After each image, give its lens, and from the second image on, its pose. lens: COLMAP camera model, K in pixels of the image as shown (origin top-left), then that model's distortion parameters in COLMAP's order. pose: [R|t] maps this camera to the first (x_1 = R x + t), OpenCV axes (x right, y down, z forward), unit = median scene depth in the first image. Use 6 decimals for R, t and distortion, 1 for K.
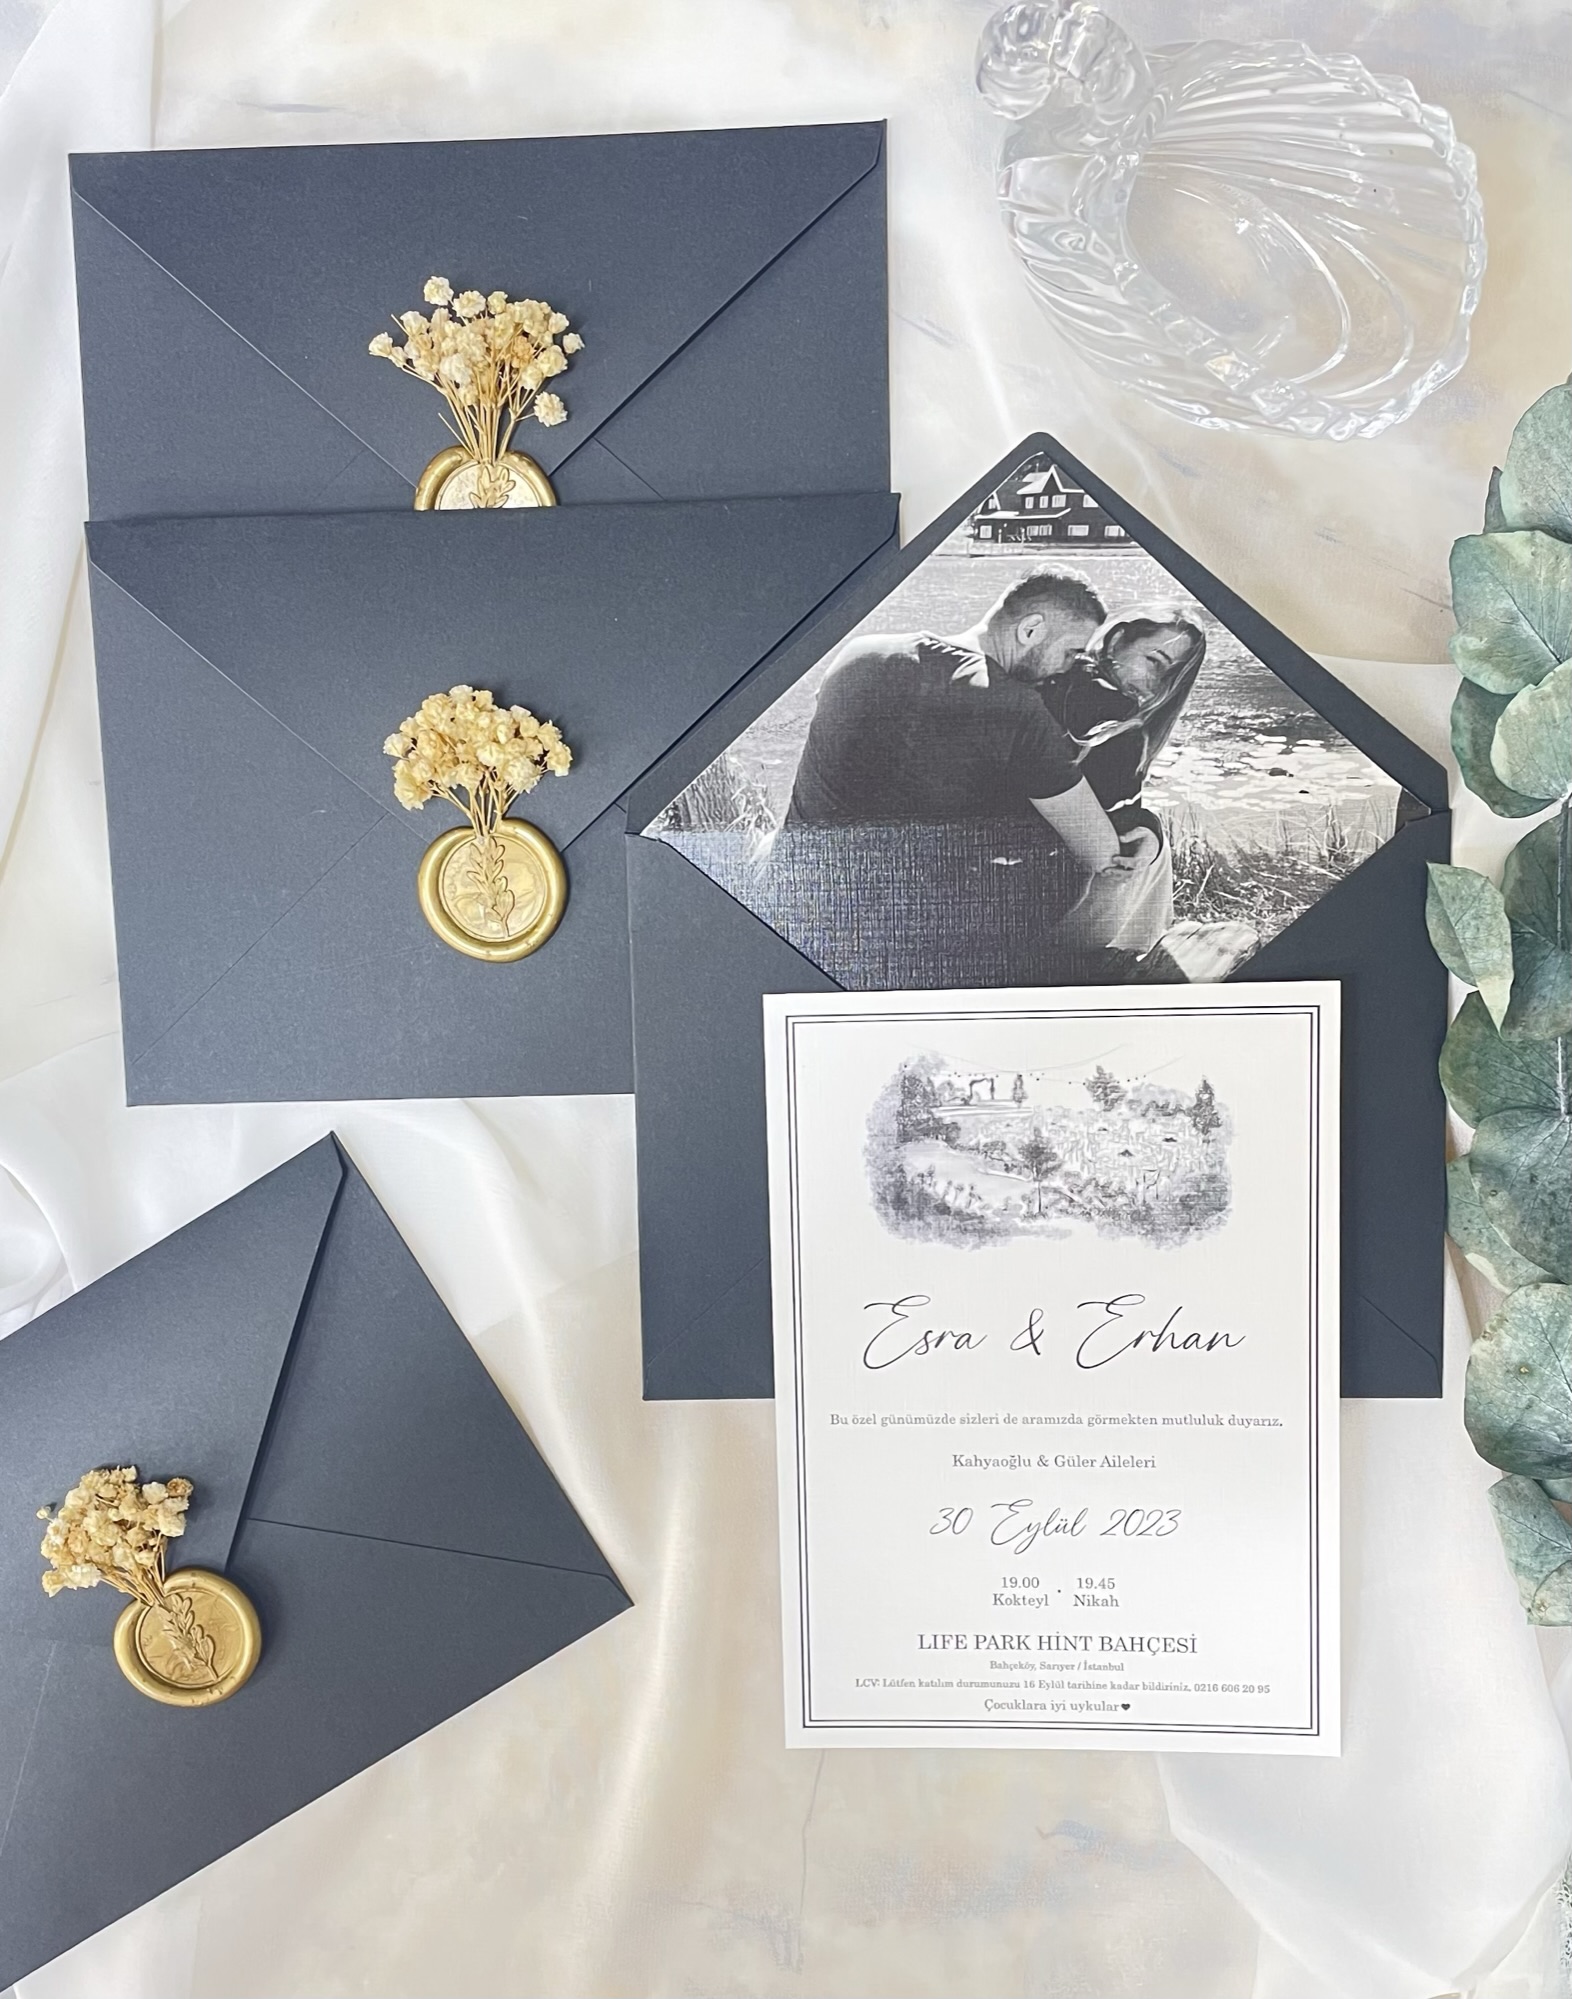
lens RADIAL K [[2384.8, 0, 786.7], [0, 2384.8, 1000.0], [0, 0, 1]] dist [0.099991, 0.000000]
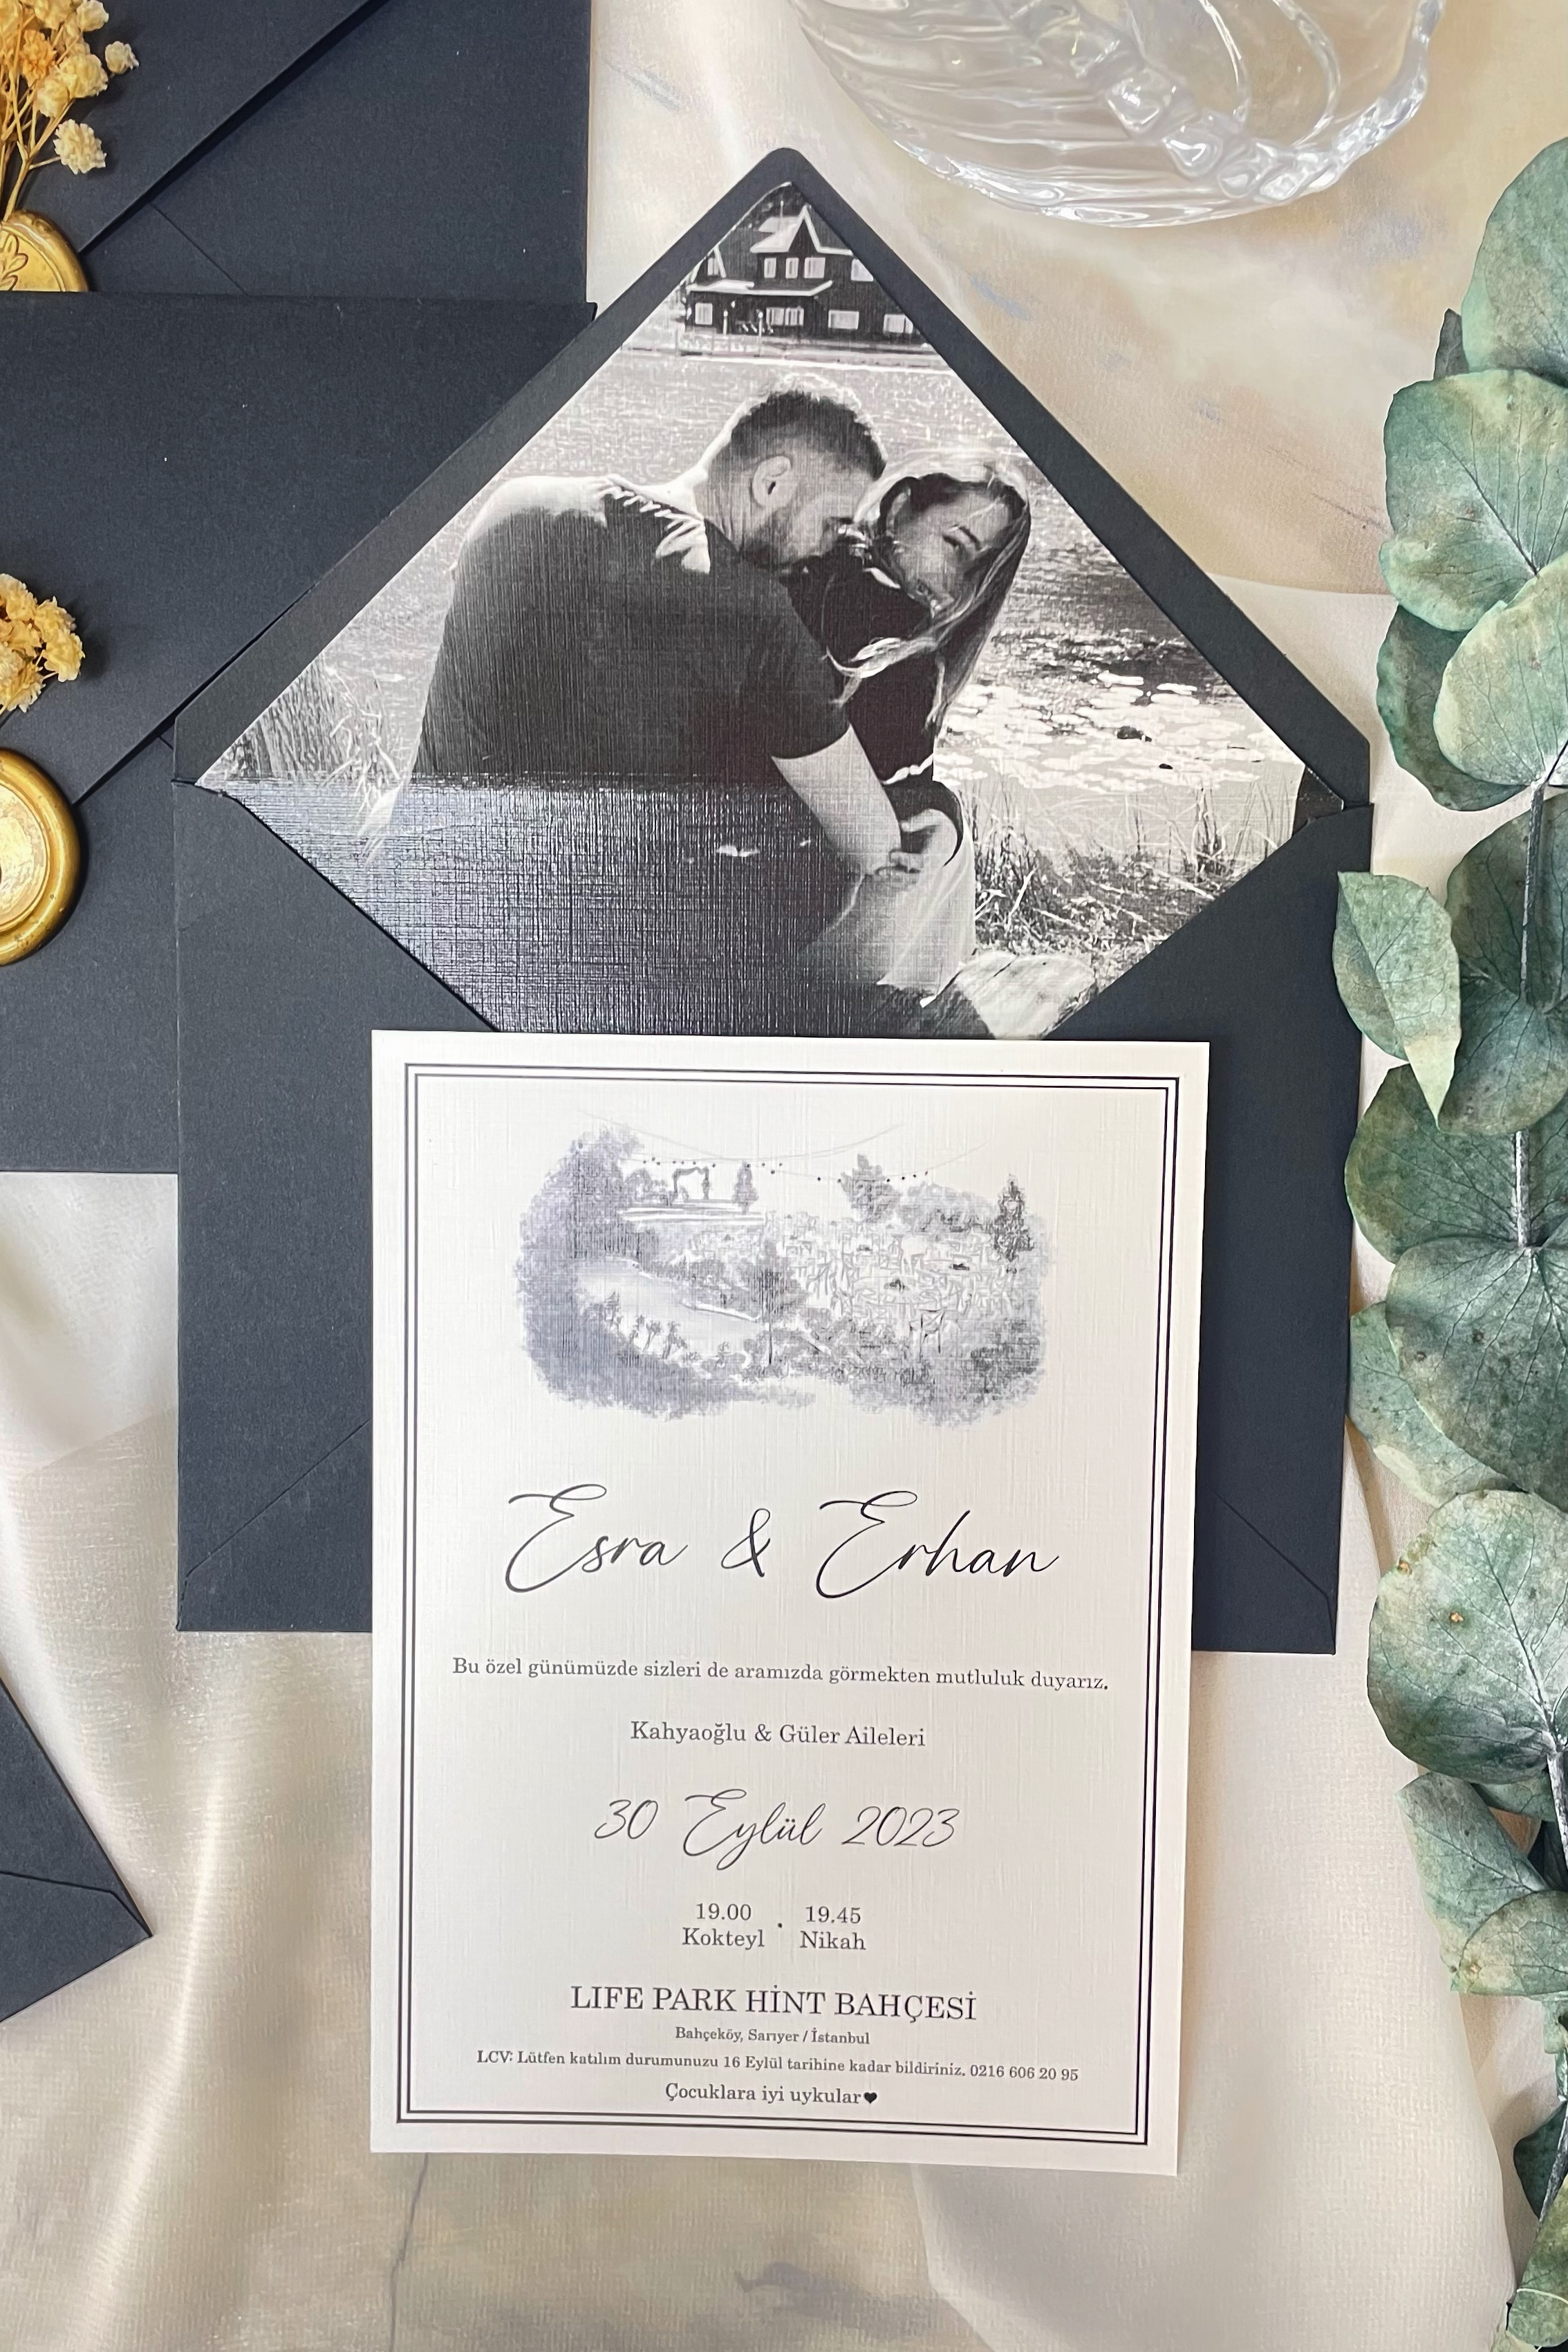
lens RADIAL K [[2043.3, 0, 790.2], [0, 2043.3, 1170.8], [0, 0, 1]] dist [0.069780, -0.034058]
pose [[0.998208, 0.038419, 0.045879, 0.084019], [-0.035978, 0.997951, -0.052902, 0.064388], [-0.047817, 0.051156, 0.997545, 0.416162]]
